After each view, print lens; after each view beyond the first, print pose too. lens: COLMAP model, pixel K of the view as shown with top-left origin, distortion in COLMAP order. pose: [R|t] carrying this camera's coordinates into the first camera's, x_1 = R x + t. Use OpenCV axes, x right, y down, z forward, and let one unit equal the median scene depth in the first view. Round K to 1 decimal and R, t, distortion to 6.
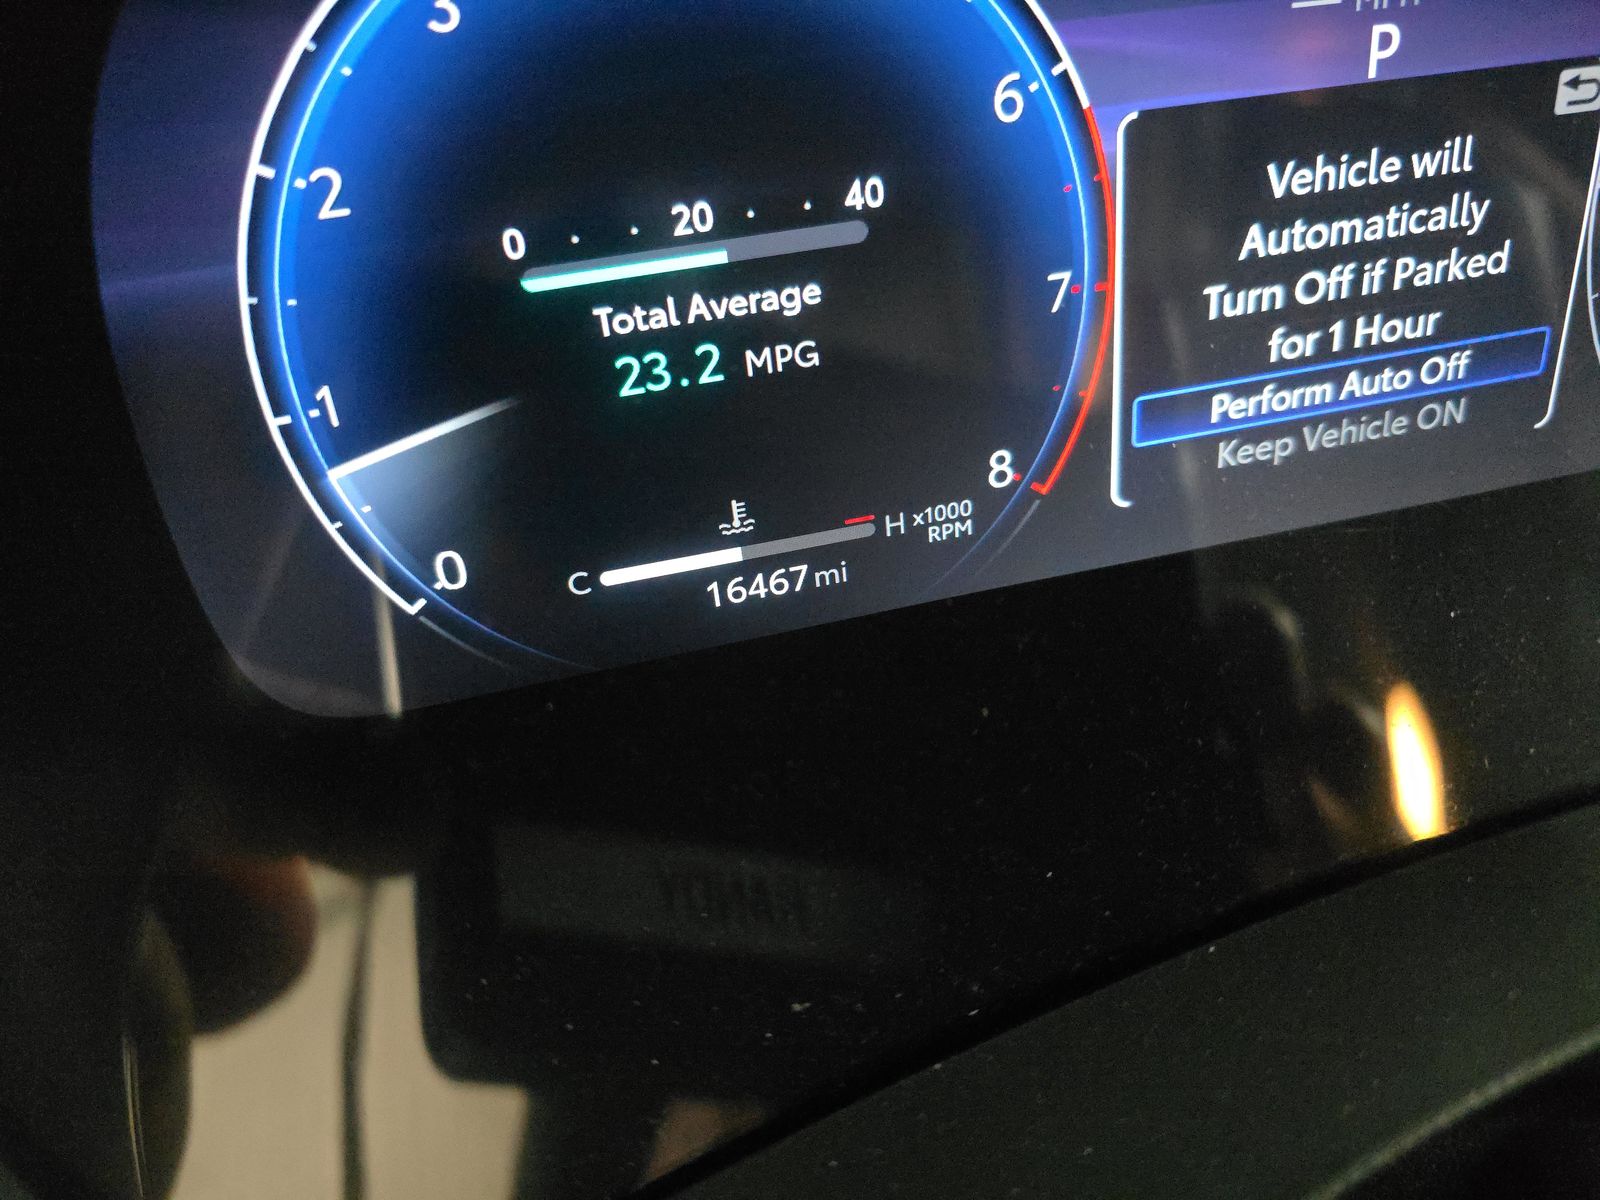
lens RADIAL K [[1068.1, 0, 801.3], [0, 1068.1, 602.8], [0, 0, 1]] dist [-0.000599, -0.000266]
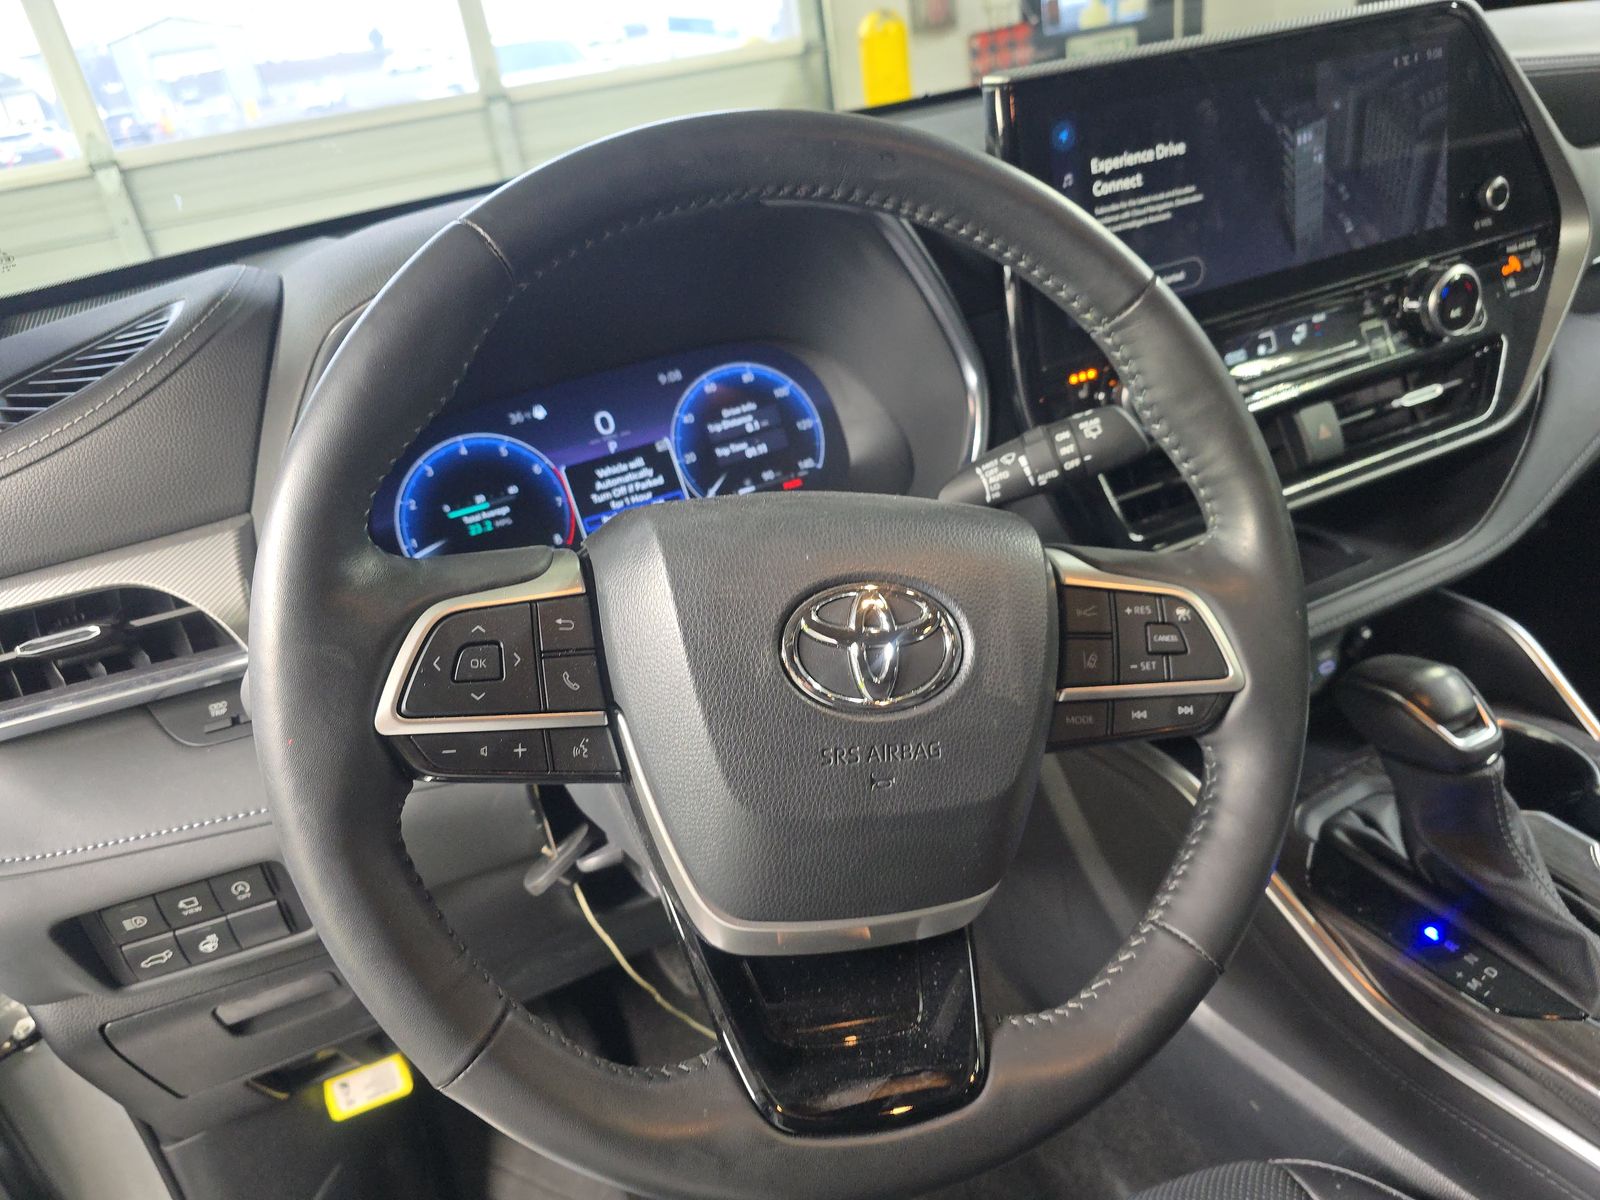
lens RADIAL K [[1068.1, 0, 799.2], [0, 1068.1, 597.2], [0, 0, 1]] dist [-0.000599, -0.000266]
pose [[0.987437, -0.122524, -0.099779, 1.768127], [0.108639, 0.984958, -0.134368, 0.912008], [0.114742, 0.121840, 0.985895, -3.627244]]
